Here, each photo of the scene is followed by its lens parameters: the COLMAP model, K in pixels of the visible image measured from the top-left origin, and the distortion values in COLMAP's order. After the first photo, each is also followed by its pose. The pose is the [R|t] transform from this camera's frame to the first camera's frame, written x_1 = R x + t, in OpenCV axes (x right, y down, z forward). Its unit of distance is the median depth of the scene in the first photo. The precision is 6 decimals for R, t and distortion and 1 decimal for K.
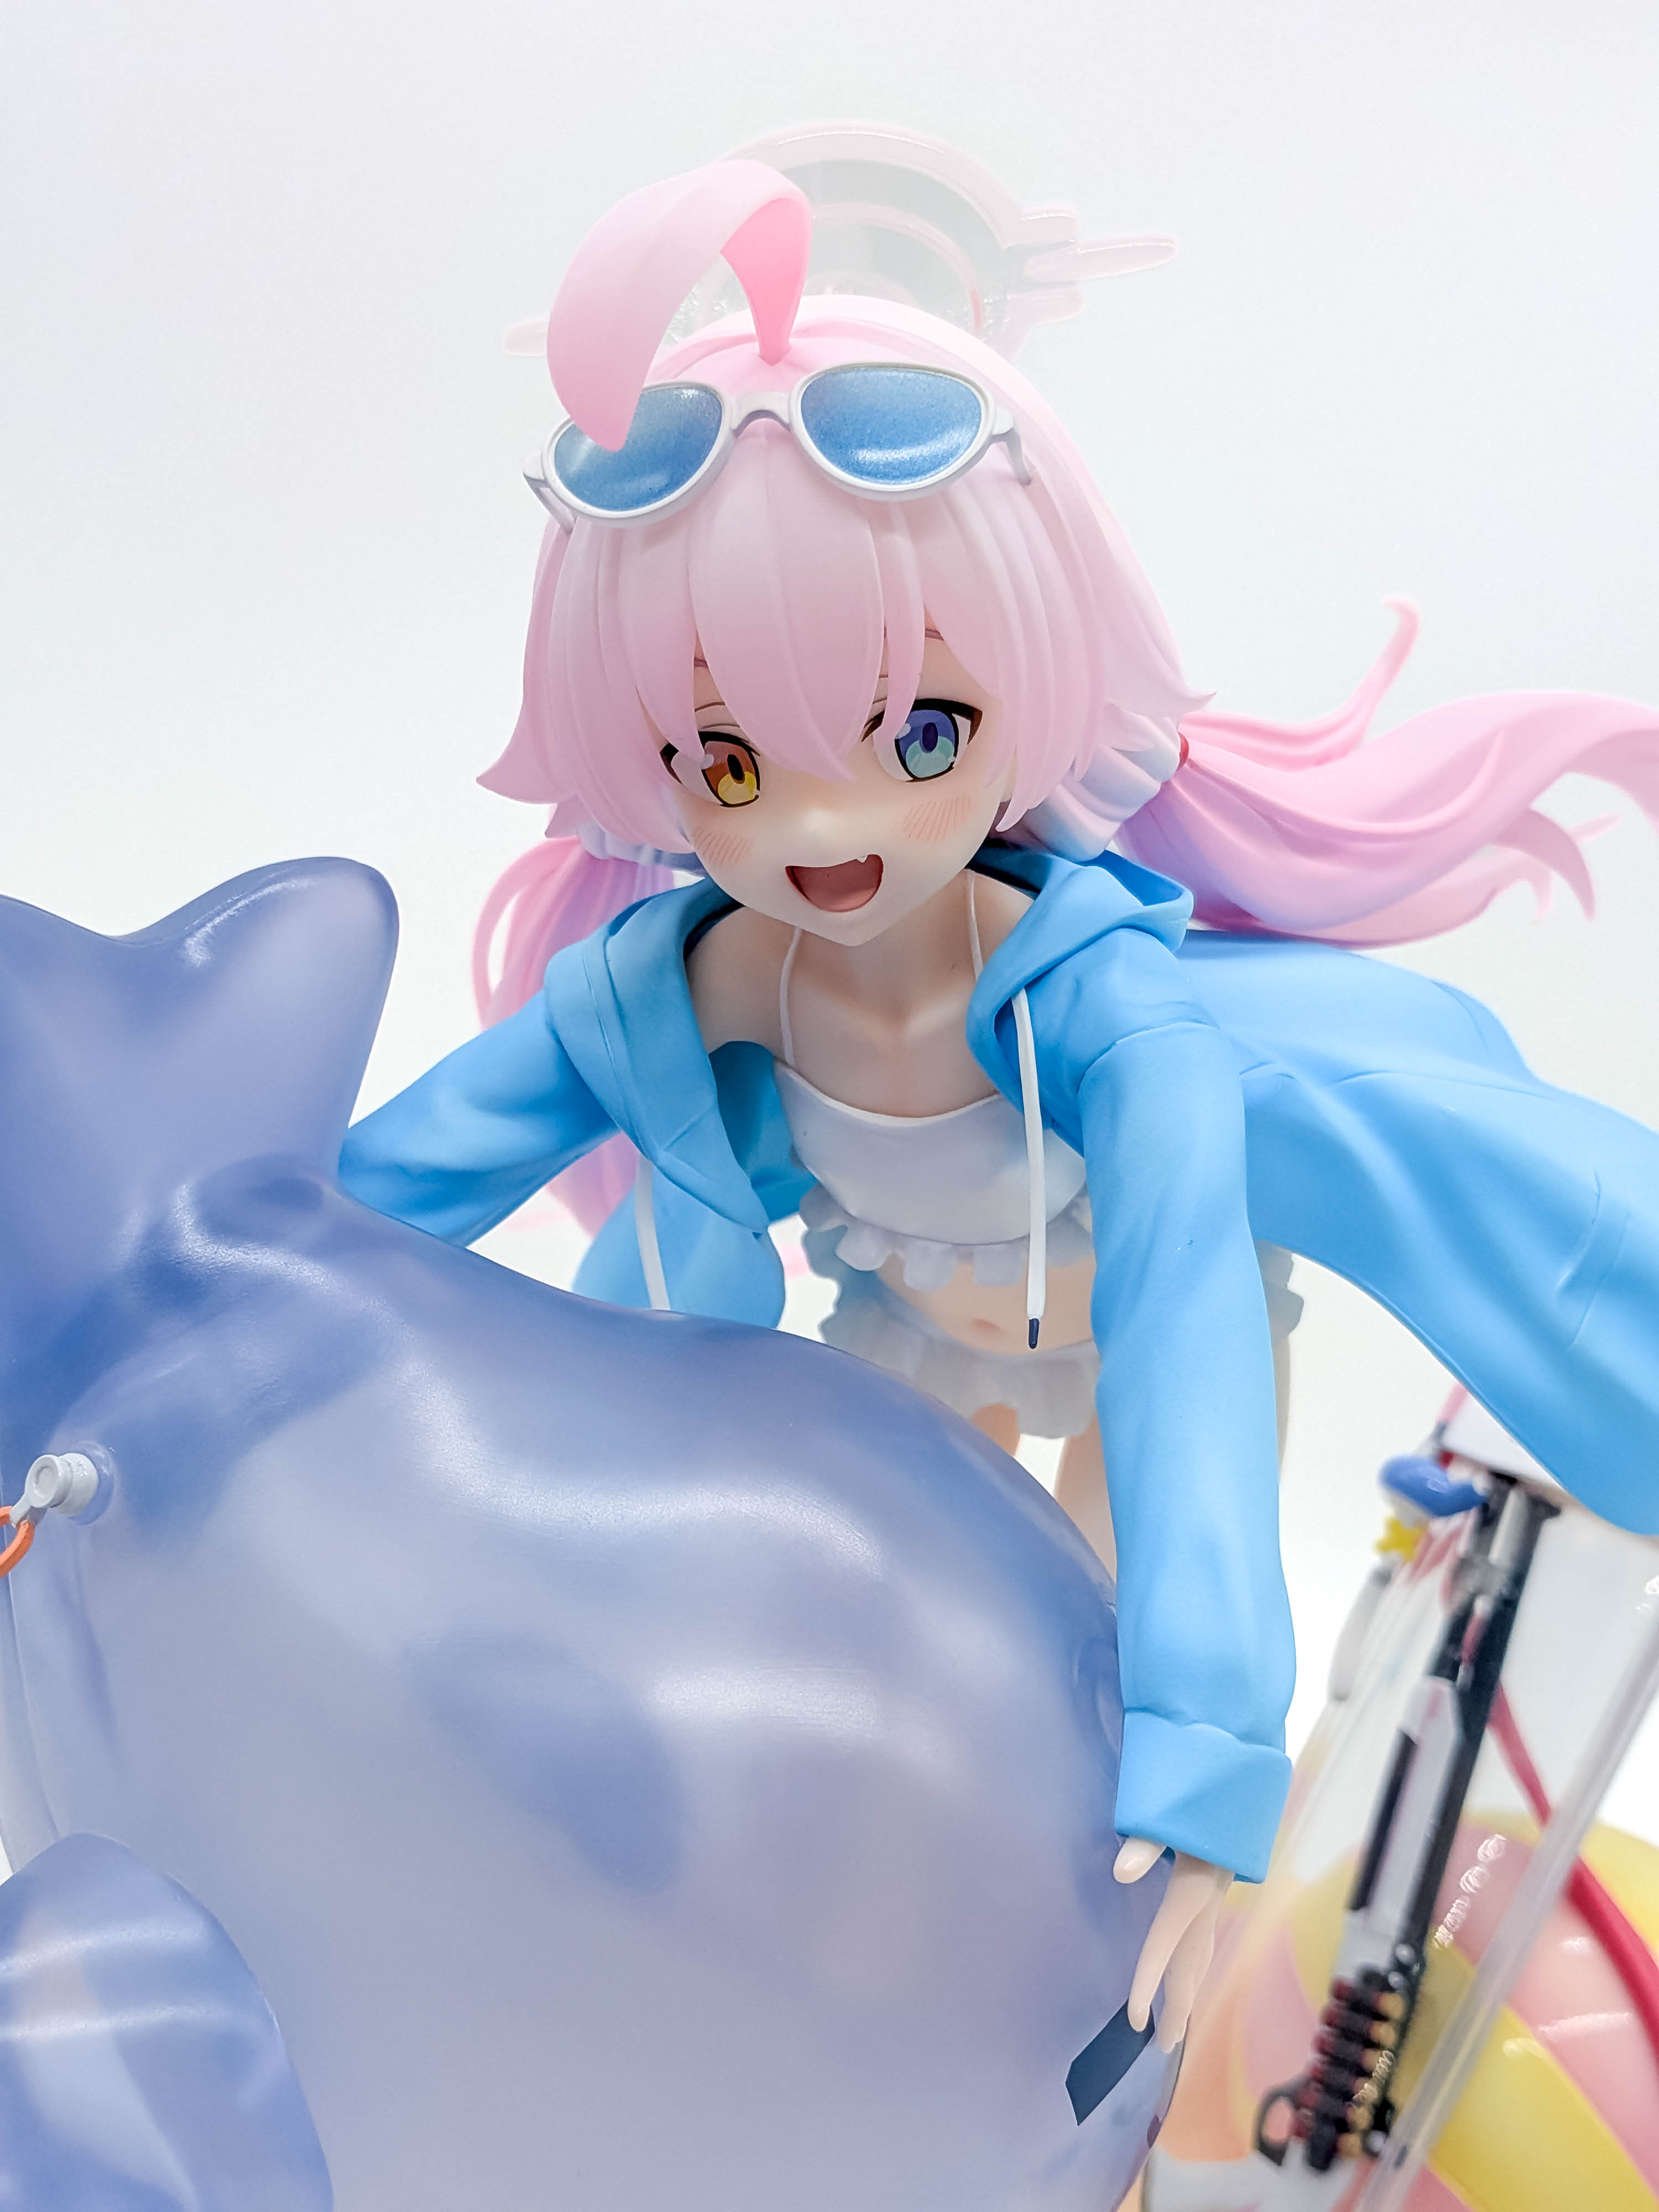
lens RADIAL K [[3287.9, 0, 750.2], [0, 3287.9, 1048.0], [0, 0, 1]] dist [0.080931, 0.000000]
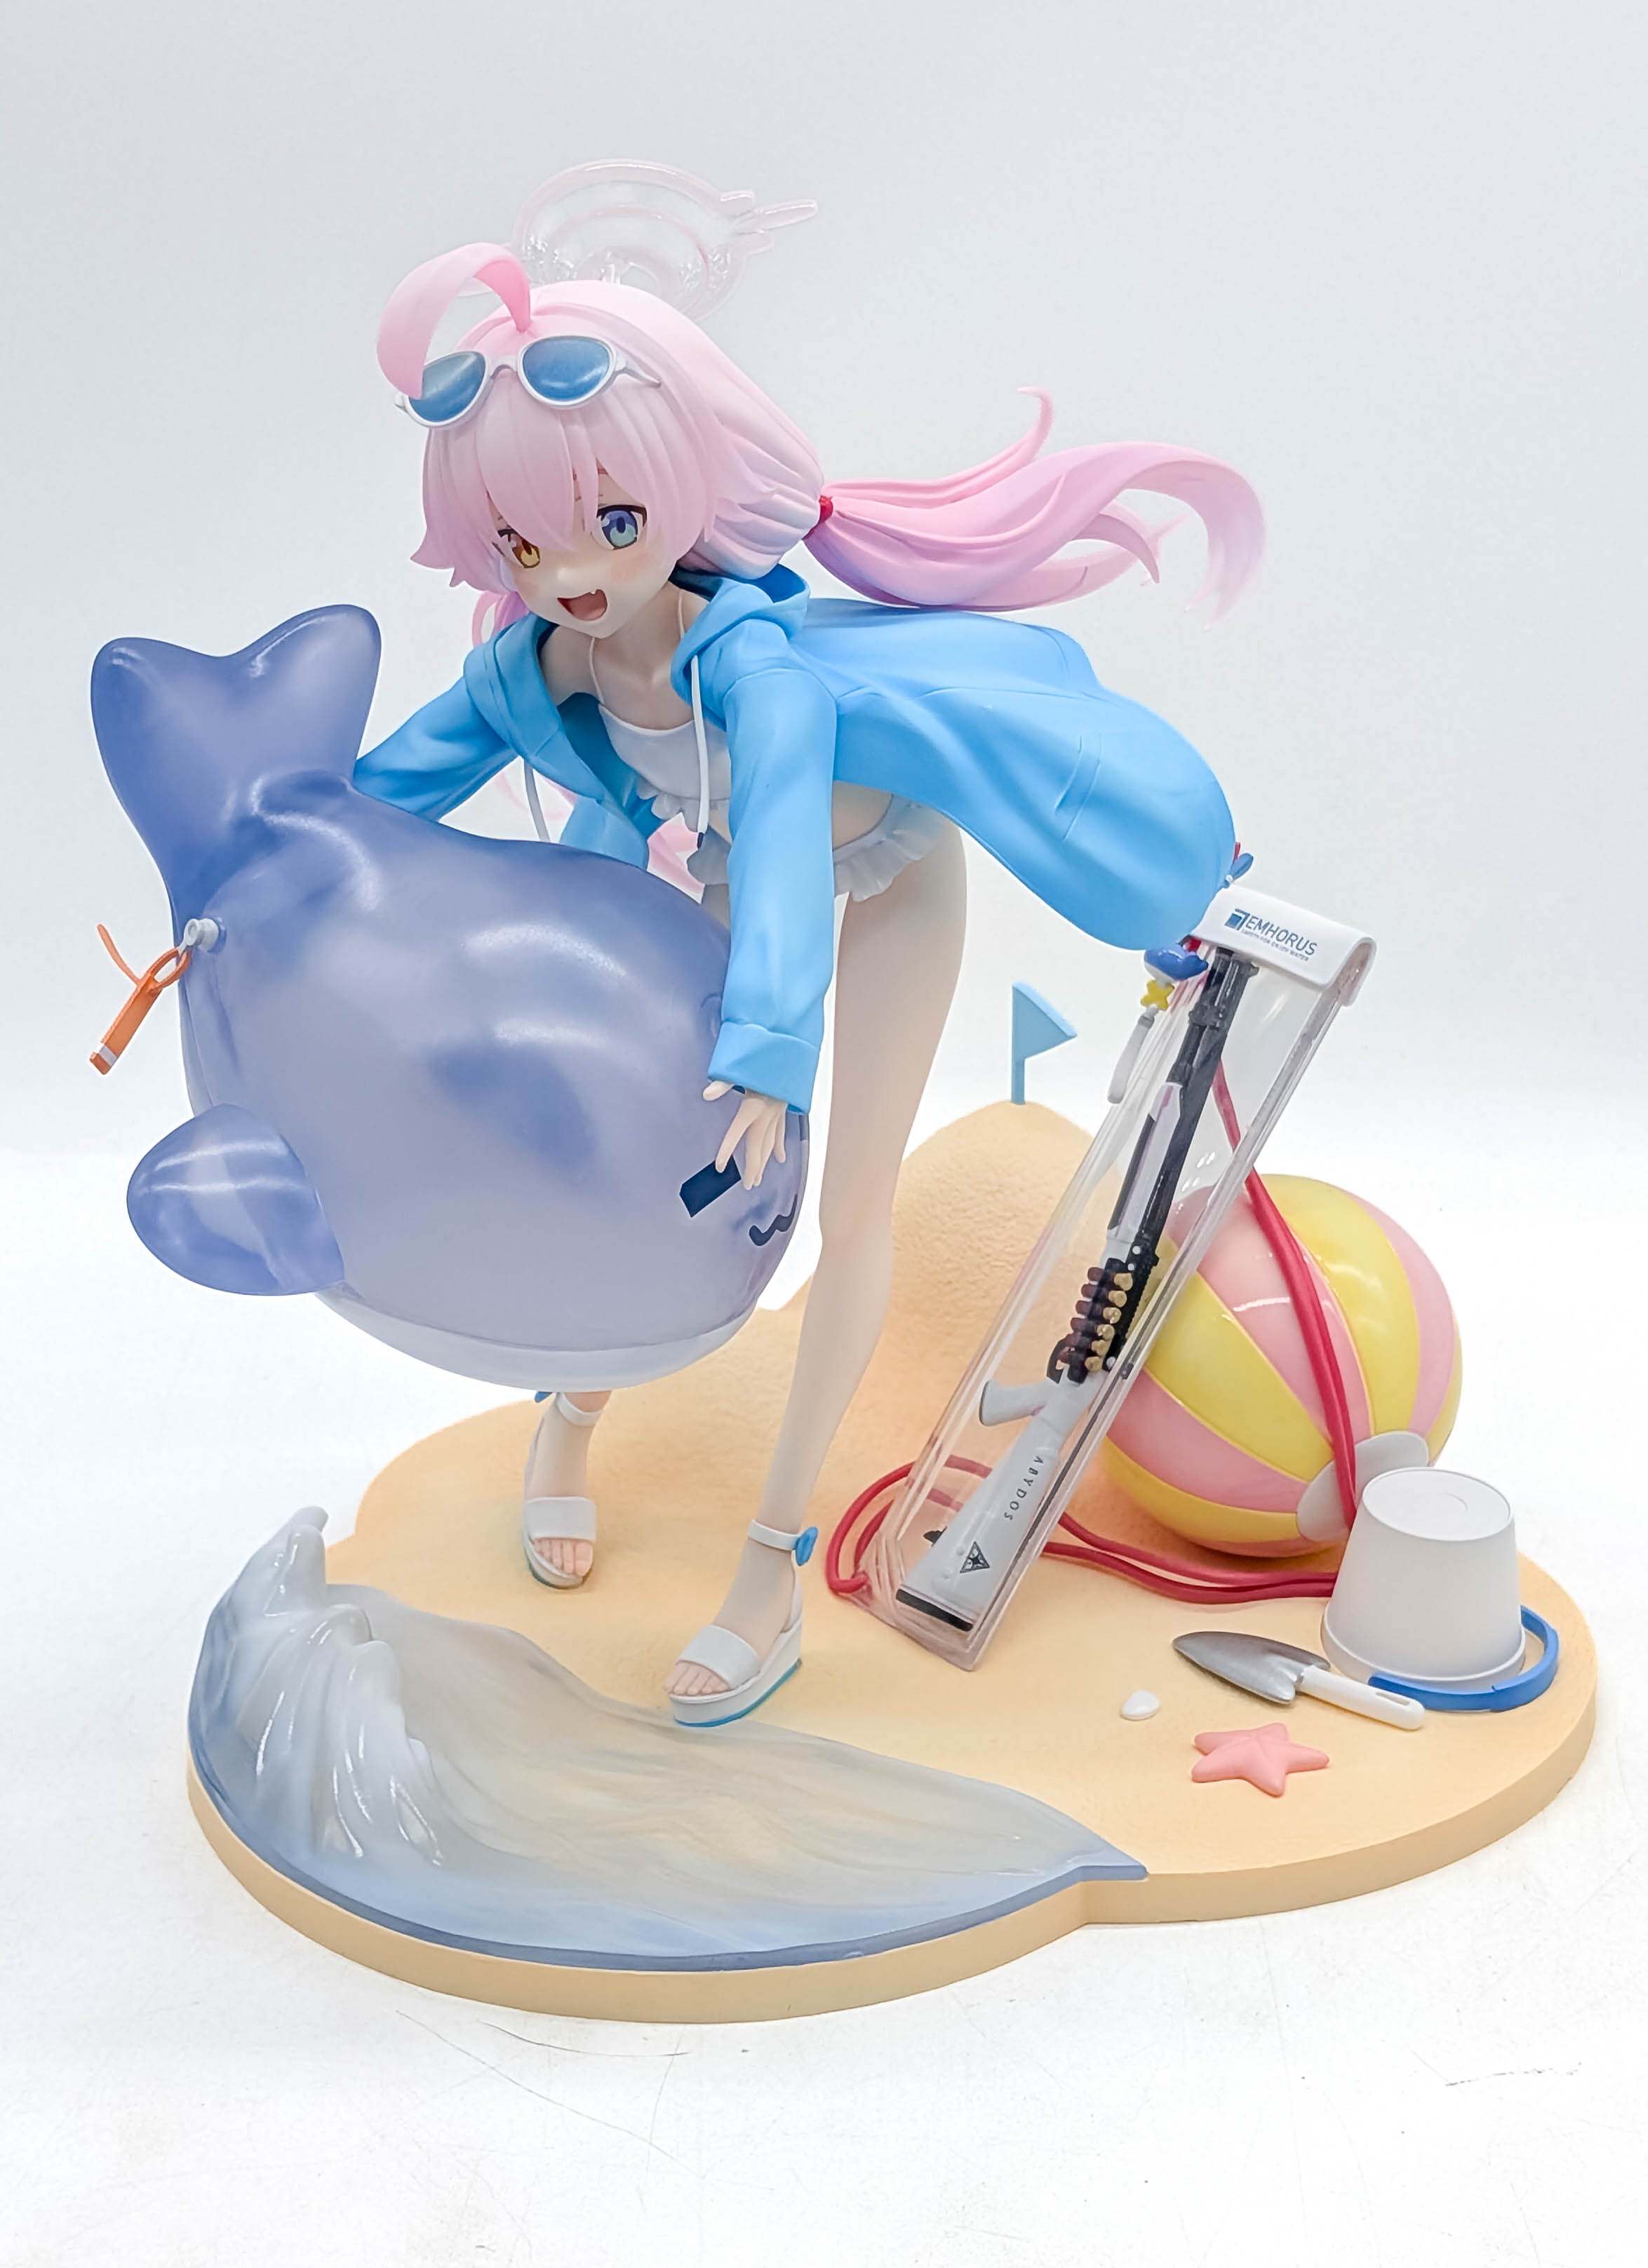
lens RADIAL K [[4155.9, 0, 771.6], [0, 4155.9, 1173.9], [0, 0, 1]] dist [0.104658, 0.000000]
pose [[0.980796, -0.037433, -0.191408, 0.560552], [0.058636, 0.992600, 0.106339, 0.025047], [0.186011, -0.115520, 0.975733, -1.306468]]
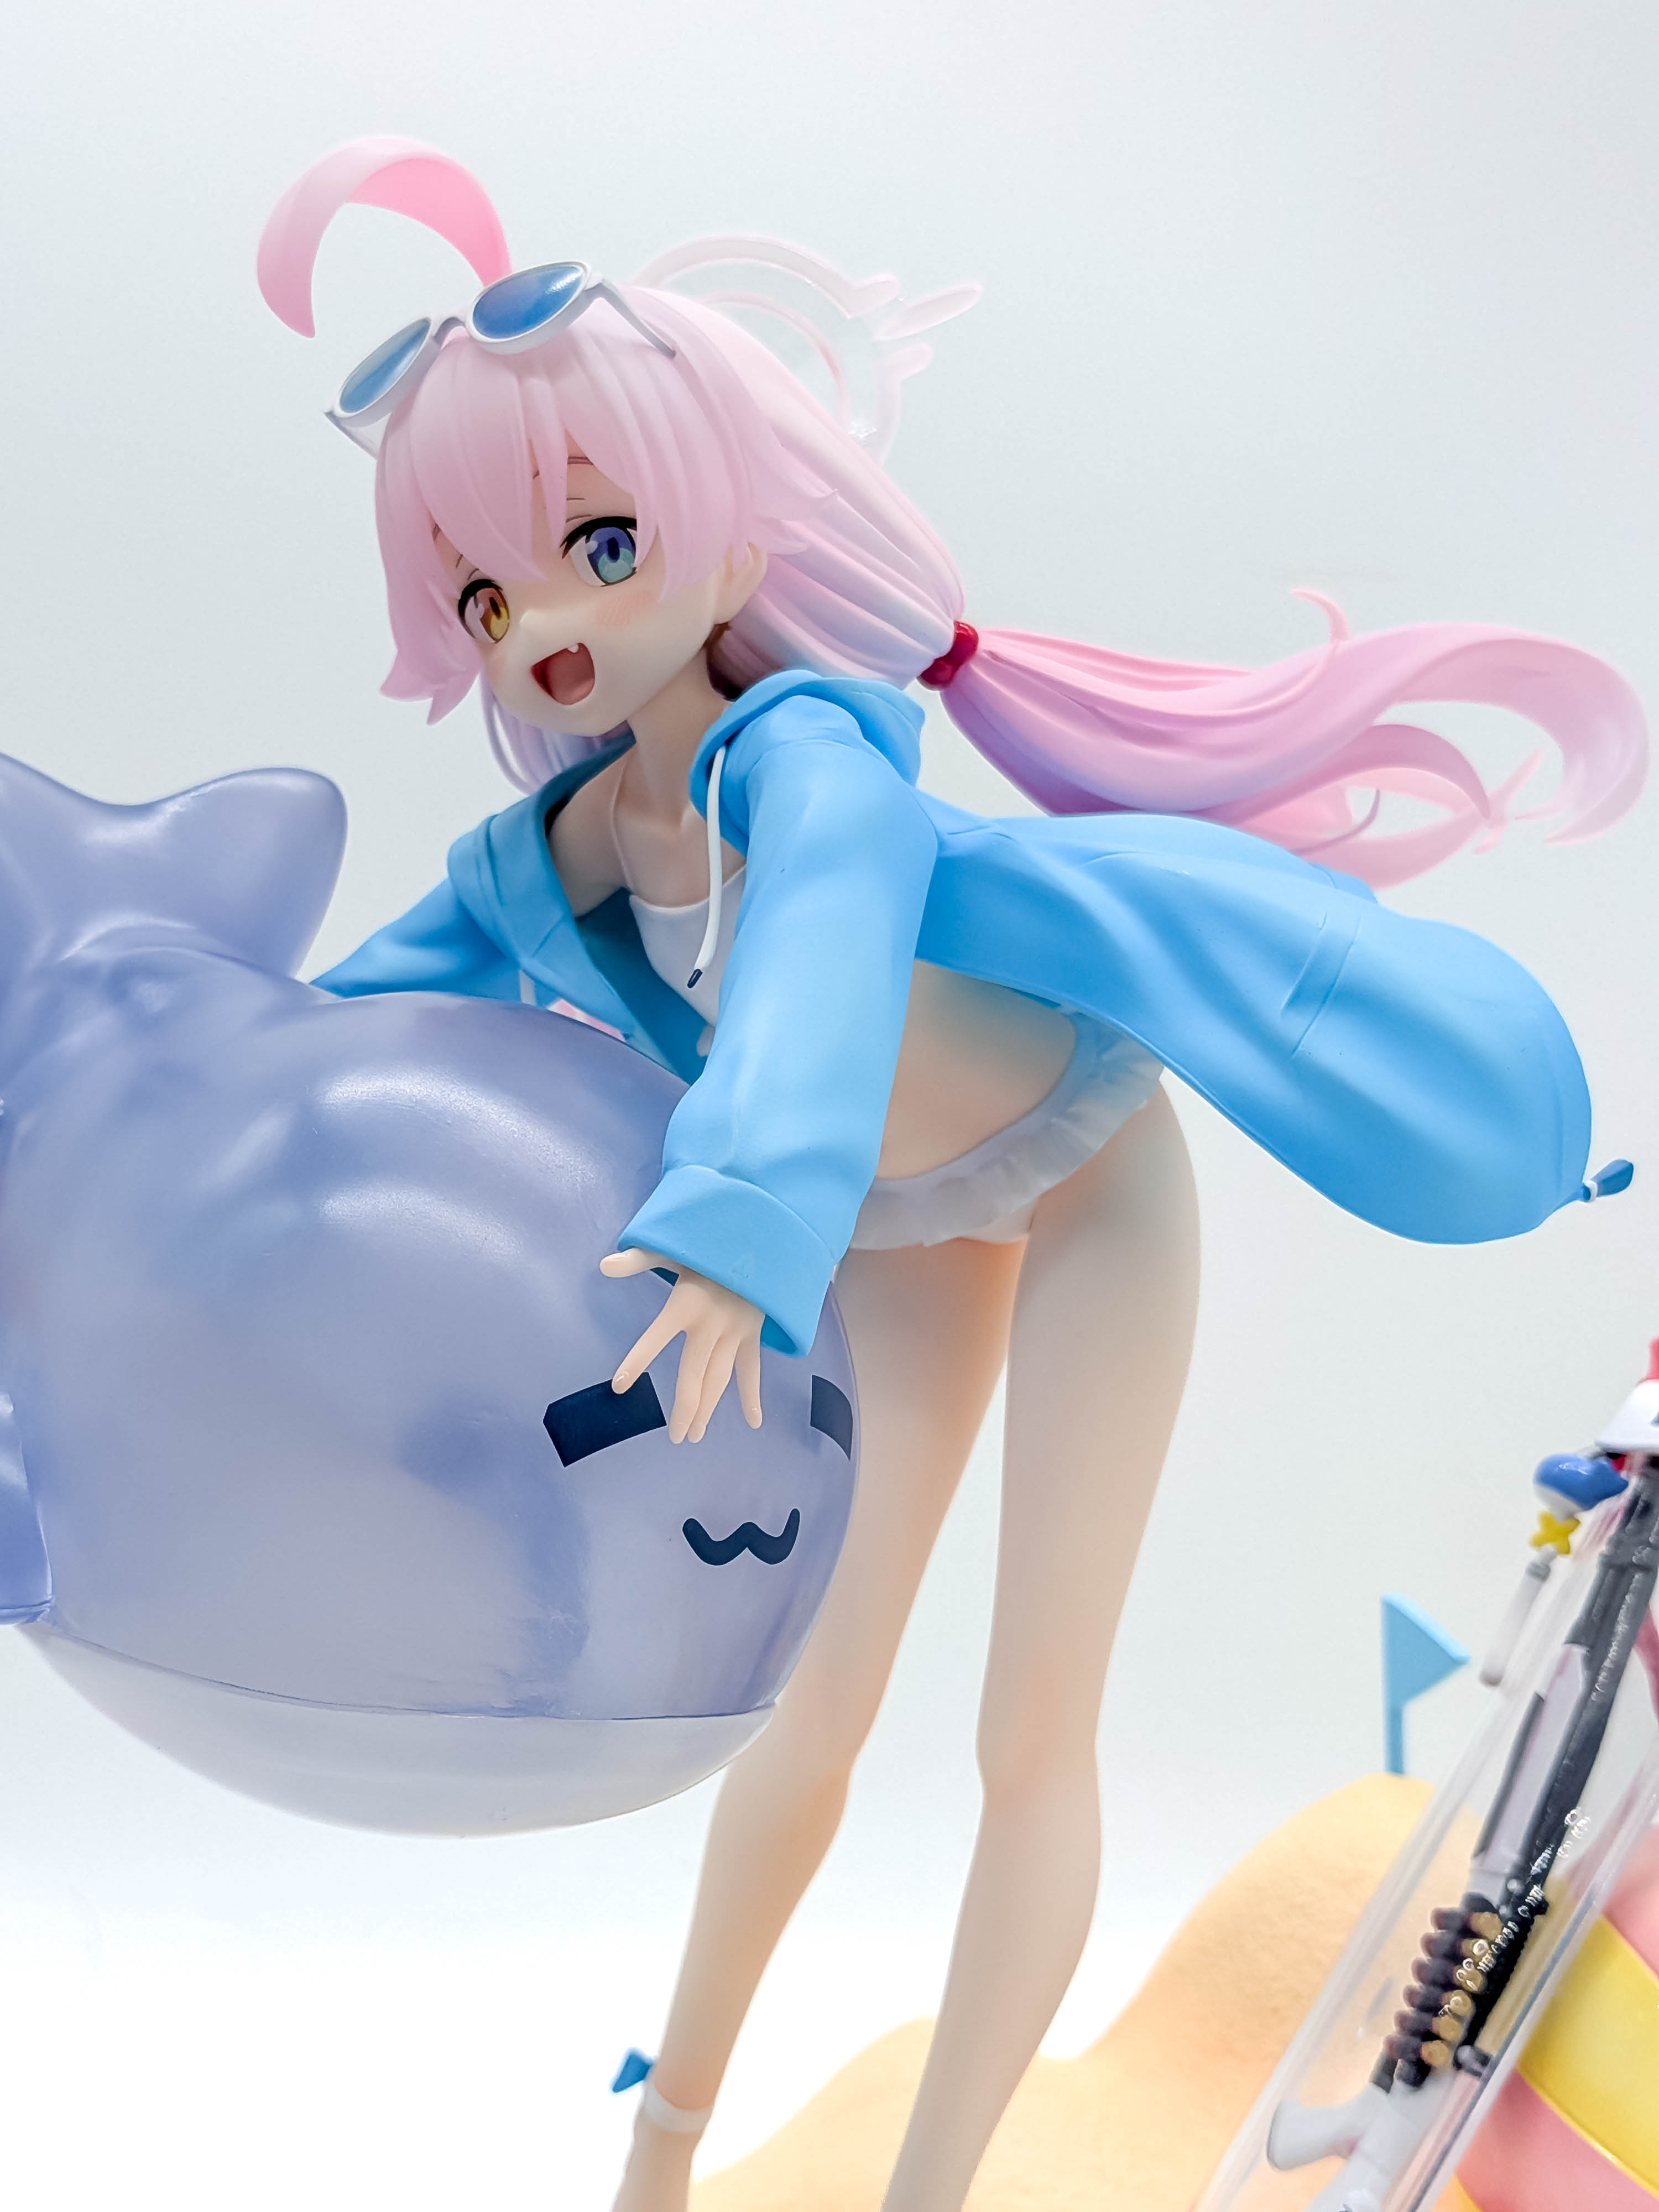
lens RADIAL K [[3287.9, 0, 756.0], [0, 3287.9, 1107.9], [0, 0, 1]] dist [0.080931, 0.000000]
pose [[0.910608, -0.123347, -0.394435, 0.571889], [-0.006853, 0.949783, -0.312835, 0.504717], [0.413215, 0.287574, 0.864034, -0.040759]]
